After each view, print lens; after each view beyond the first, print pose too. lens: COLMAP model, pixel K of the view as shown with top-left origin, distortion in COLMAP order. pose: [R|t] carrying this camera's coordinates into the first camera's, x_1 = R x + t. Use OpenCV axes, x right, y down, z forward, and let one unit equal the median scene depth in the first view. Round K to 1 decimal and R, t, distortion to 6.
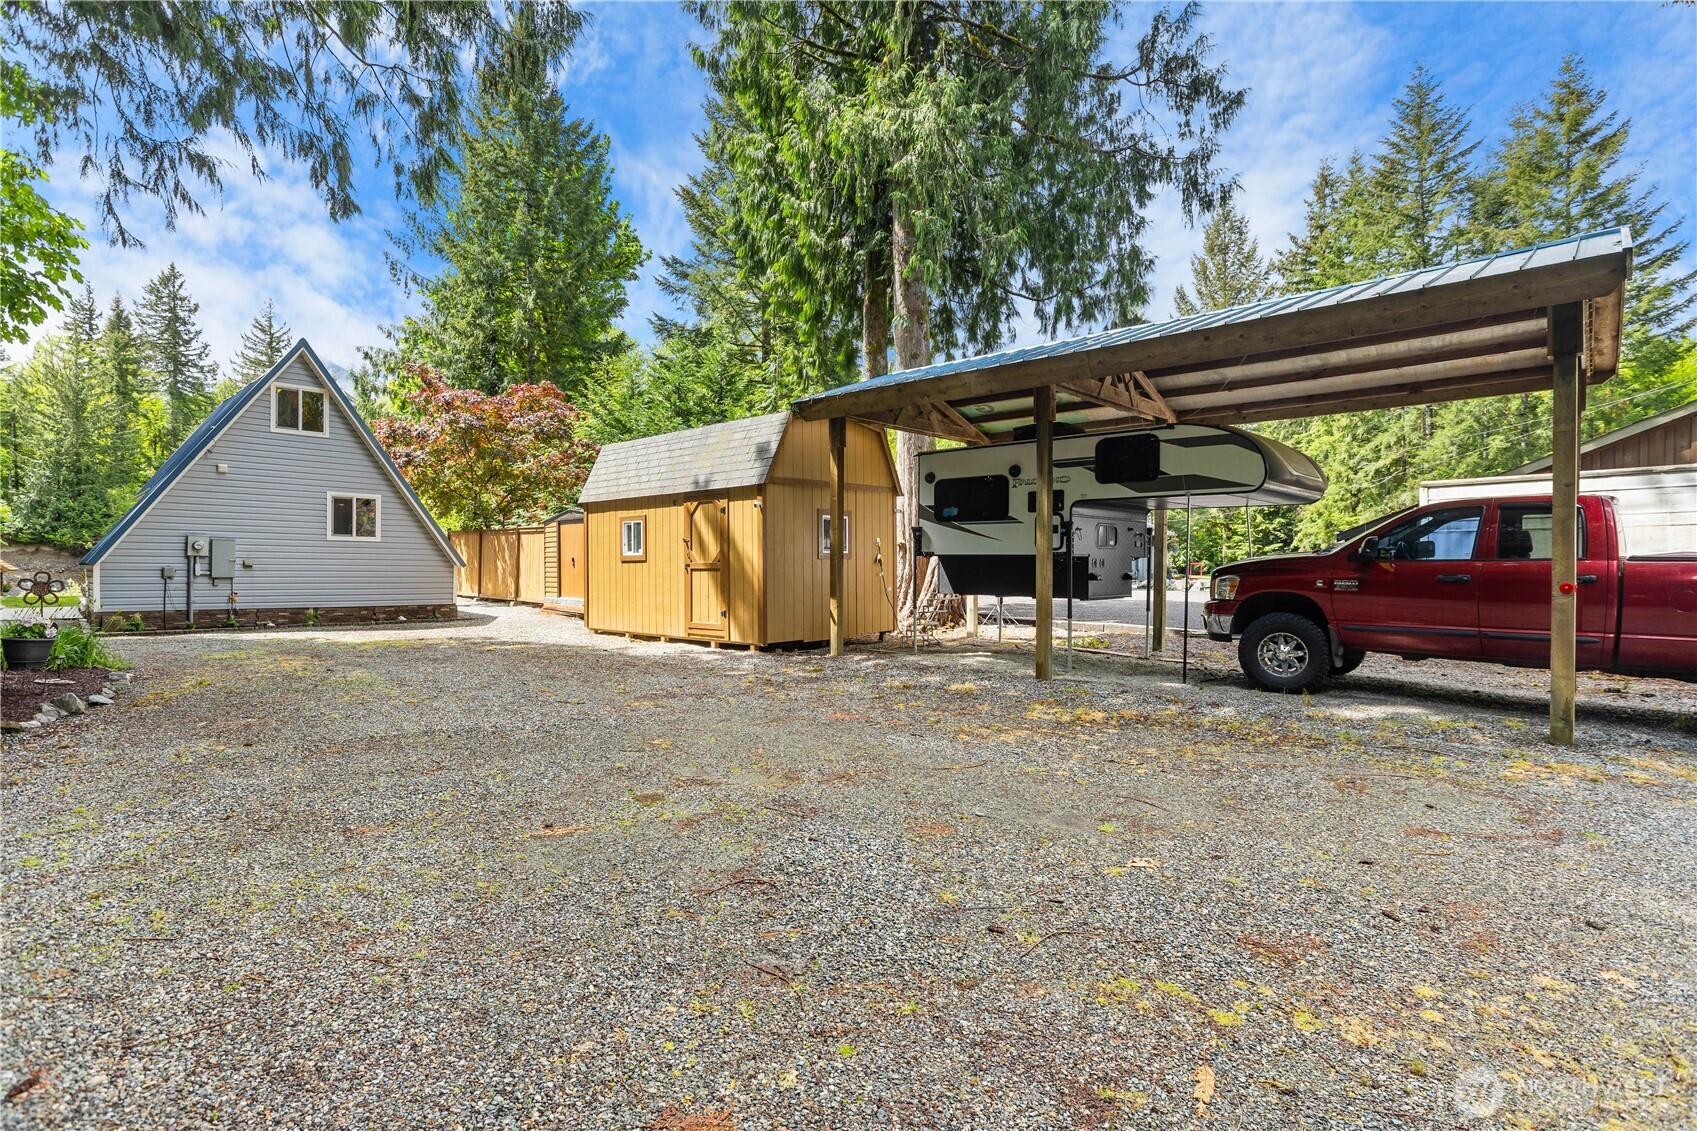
lens RADIAL K [[816.4, 0, 833.9], [0, 816.4, 558.7], [0, 0, 1]] dist [0.001366, 0.000497]
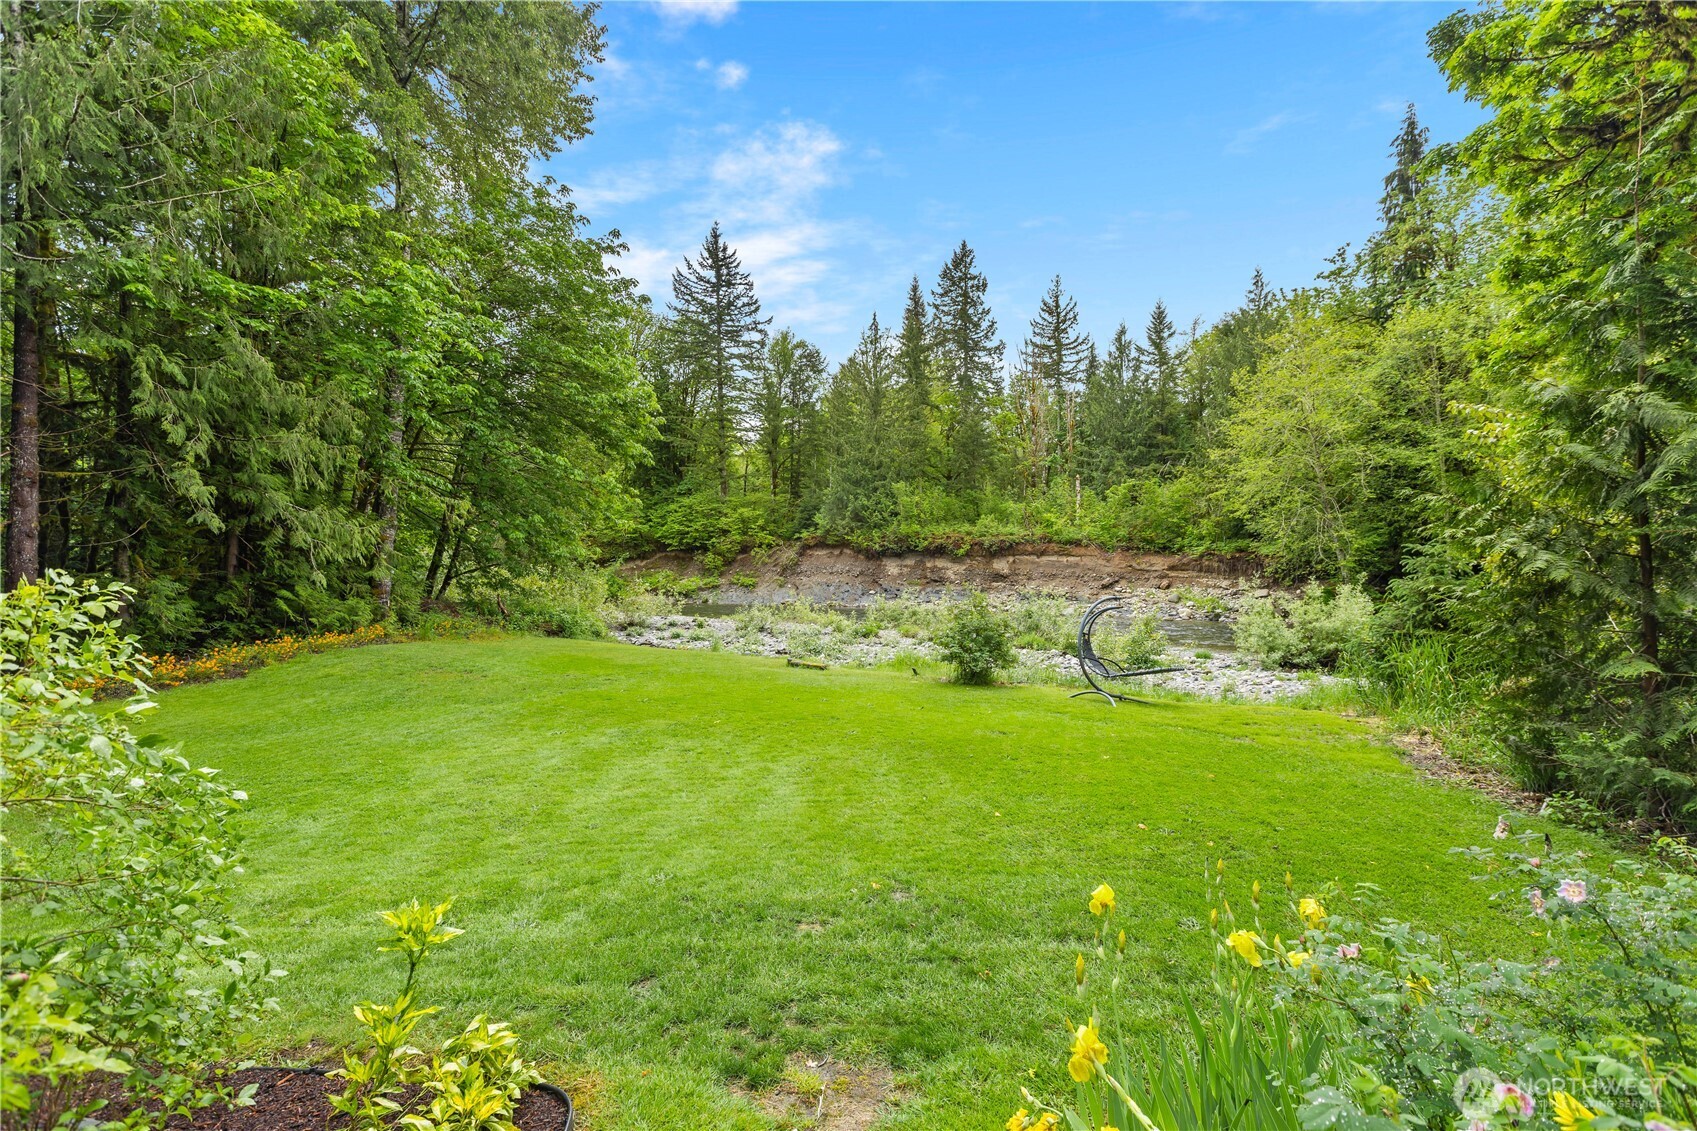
lens RADIAL K [[778.1, 0, 845.4], [0, 778.1, 556.2], [0, 0, 1]] dist [0.019491, 0.000656]
pose [[0.636165, -0.003502, -0.771545, -1.039409], [-0.002327, 0.999976, -0.006458, -0.003452], [0.771550, 0.005904, 0.636142, 1.627918]]
